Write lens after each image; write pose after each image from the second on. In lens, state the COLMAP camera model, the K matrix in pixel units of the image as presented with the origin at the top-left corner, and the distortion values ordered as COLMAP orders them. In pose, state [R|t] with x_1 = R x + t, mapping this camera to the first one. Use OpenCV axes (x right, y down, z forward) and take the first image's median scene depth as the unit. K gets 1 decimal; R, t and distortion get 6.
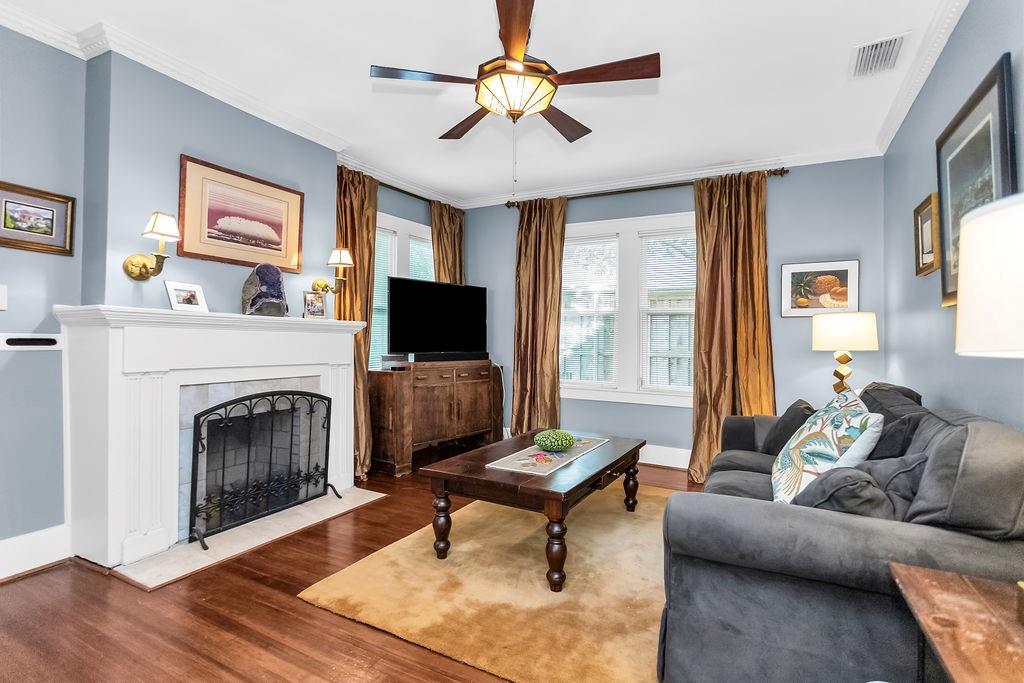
lens RADIAL K [[487.2, 0, 509.3], [0, 487.2, 337.7], [0, 0, 1]] dist [0.001671, 0.001224]
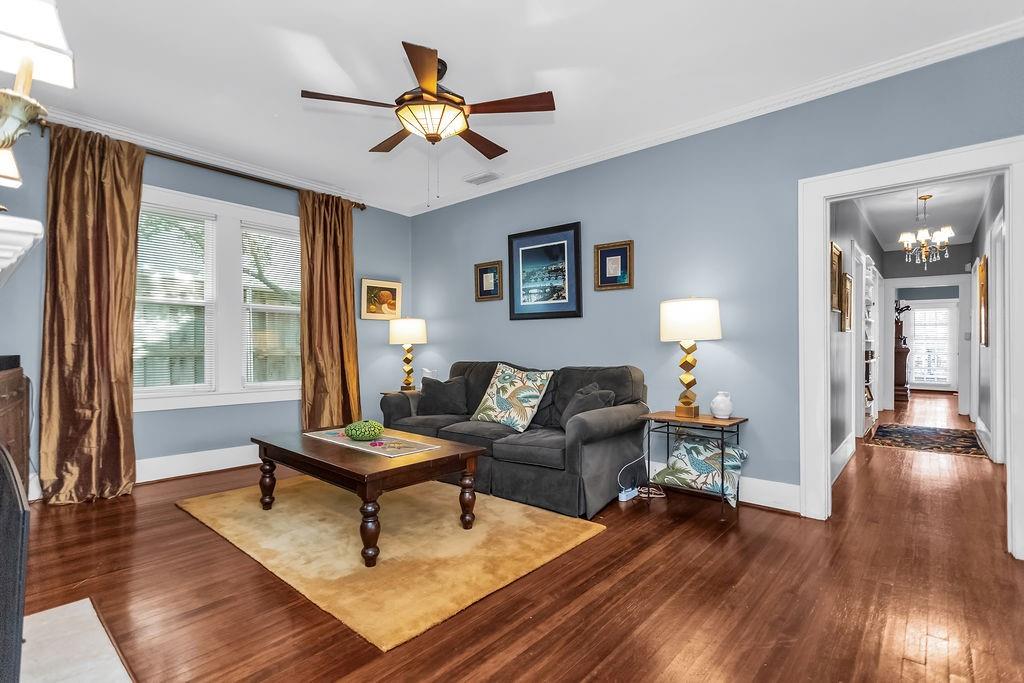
lens RADIAL K [[490.8, 0, 508.3], [0, 490.8, 341.8], [0, 0, 1]] dist [0.000125, 0.000465]
pose [[0.219344, -0.005874, 0.975630, -0.812363], [-0.005637, 0.999958, 0.007288, 0.008221], [-0.975631, -0.007098, 0.219301, 0.432730]]
